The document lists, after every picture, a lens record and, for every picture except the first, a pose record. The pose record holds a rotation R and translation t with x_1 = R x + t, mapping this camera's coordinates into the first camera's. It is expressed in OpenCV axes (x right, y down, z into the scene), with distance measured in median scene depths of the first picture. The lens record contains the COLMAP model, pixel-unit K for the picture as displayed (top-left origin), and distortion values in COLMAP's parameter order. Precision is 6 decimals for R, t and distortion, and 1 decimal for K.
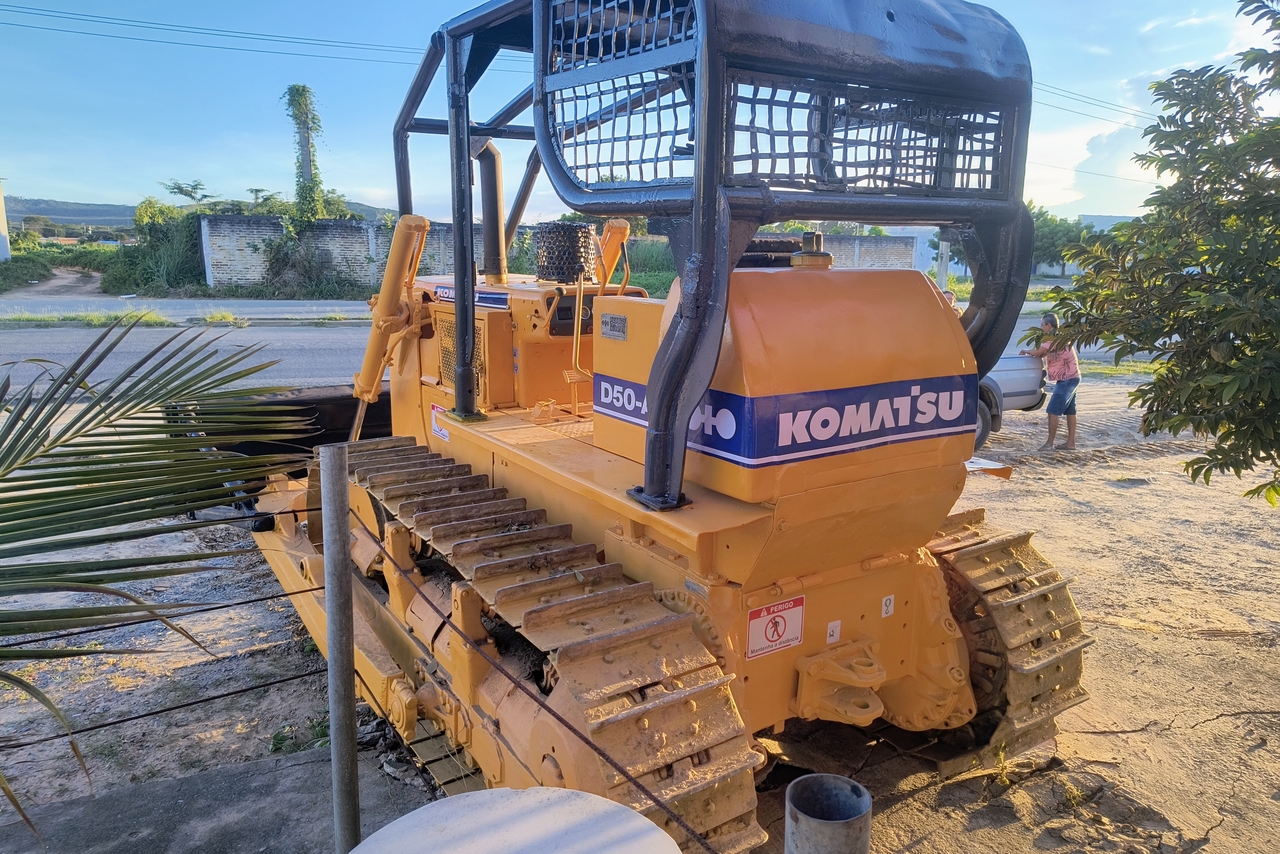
lens RADIAL K [[909.4, 0, 647.2], [0, 909.4, 431.8], [0, 0, 1]] dist [0.019106, 0.002452]
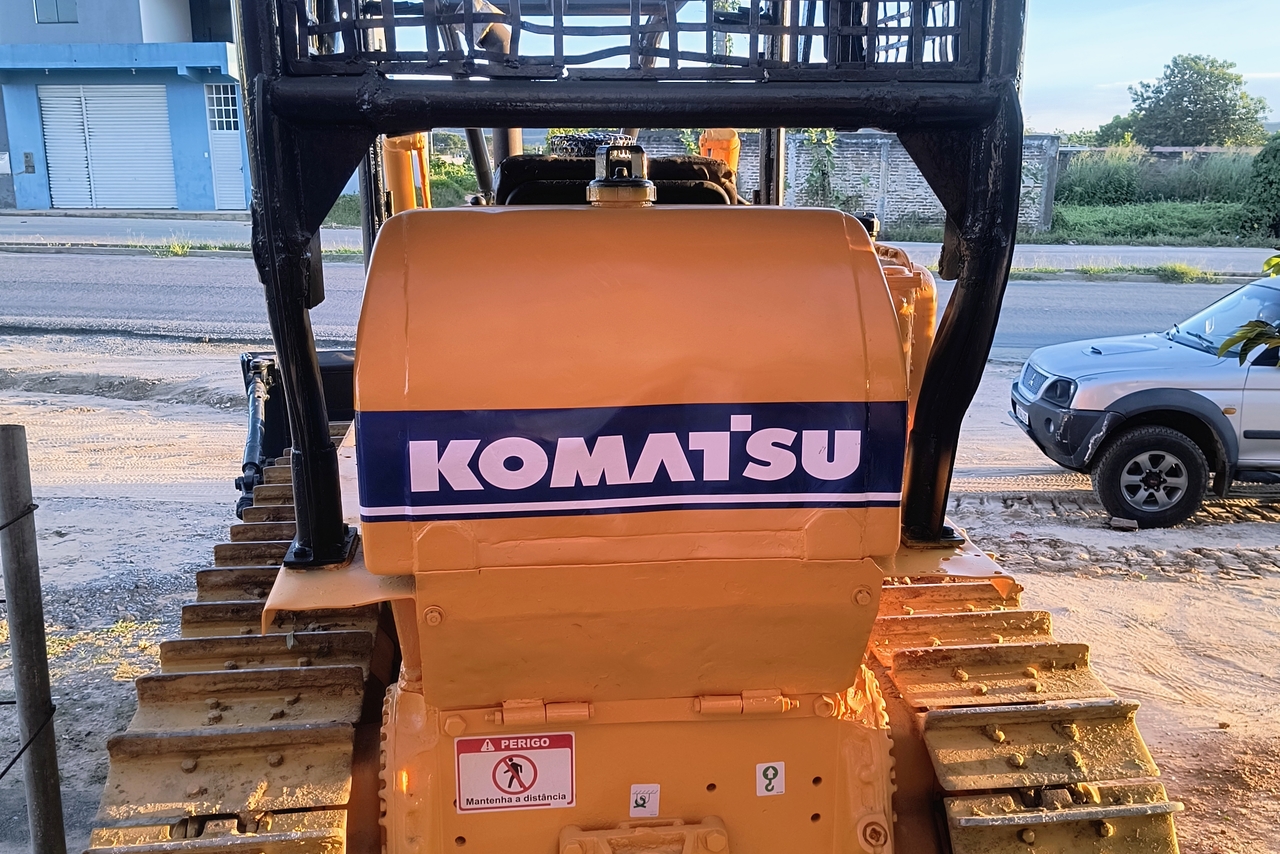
lens RADIAL K [[1208.5, 0, 644.9], [0, 1208.5, 454.8], [0, 0, 1]] dist [0.027211, 0.000000]
pose [[0.888800, 0.102769, -0.446623, 0.582030], [-0.087876, 0.994667, 0.053999, -0.060784], [0.449790, -0.008747, 0.893091, 0.287446]]
